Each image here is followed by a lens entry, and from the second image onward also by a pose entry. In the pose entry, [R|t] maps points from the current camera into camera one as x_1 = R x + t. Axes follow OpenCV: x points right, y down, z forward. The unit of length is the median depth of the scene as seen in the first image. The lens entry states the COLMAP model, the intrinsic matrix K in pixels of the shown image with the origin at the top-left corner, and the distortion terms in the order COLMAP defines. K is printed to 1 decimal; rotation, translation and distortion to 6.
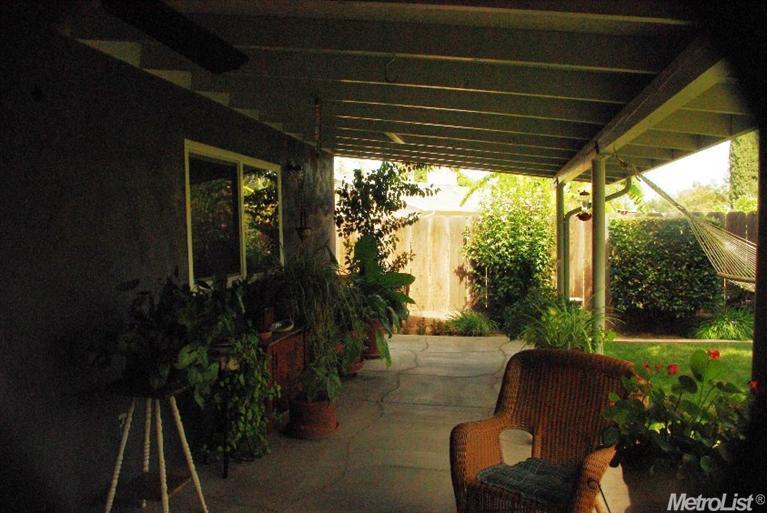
lens RADIAL K [[611.2, 0, 383.8], [0, 611.2, 255.4], [0, 0, 1]] dist [-0.015101, -0.003182]
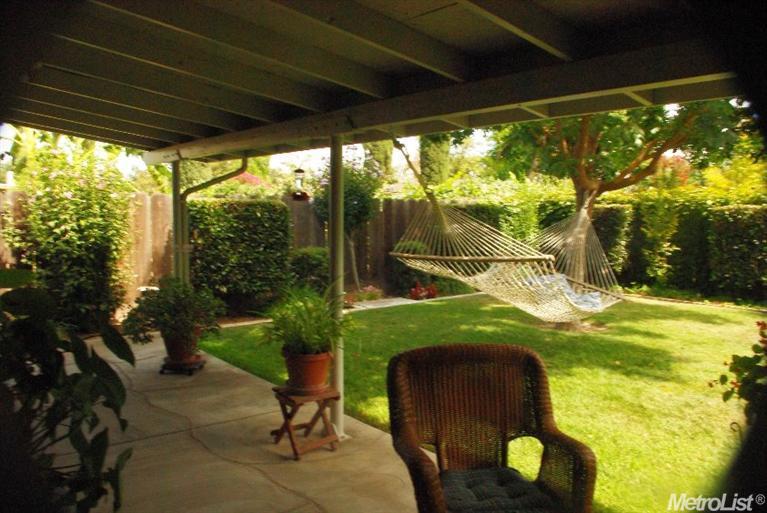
lens RADIAL K [[611.2, 0, 384.6], [0, 611.2, 256.3], [0, 0, 1]] dist [-0.015101, -0.003182]
pose [[0.697260, -0.038795, 0.715768, -0.095379], [0.017300, 0.999154, 0.037302, -0.002892], [-0.716609, -0.013626, 0.697342, 0.136094]]
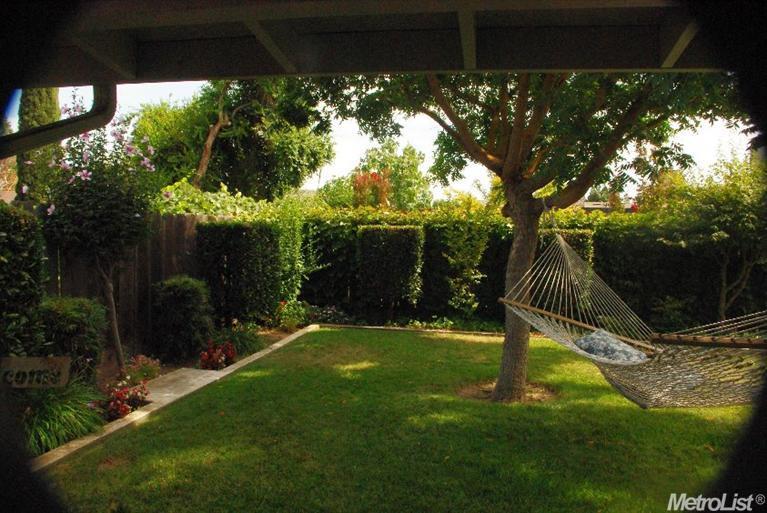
lens RADIAL K [[611.2, 0, 380.2], [0, 611.2, 256.0], [0, 0, 1]] dist [-0.015101, -0.003182]
pose [[0.131825, -0.022358, 0.991021, 0.080653], [0.021023, 0.999584, 0.019755, -0.026499], [-0.991050, 0.018230, 0.132240, 0.647816]]
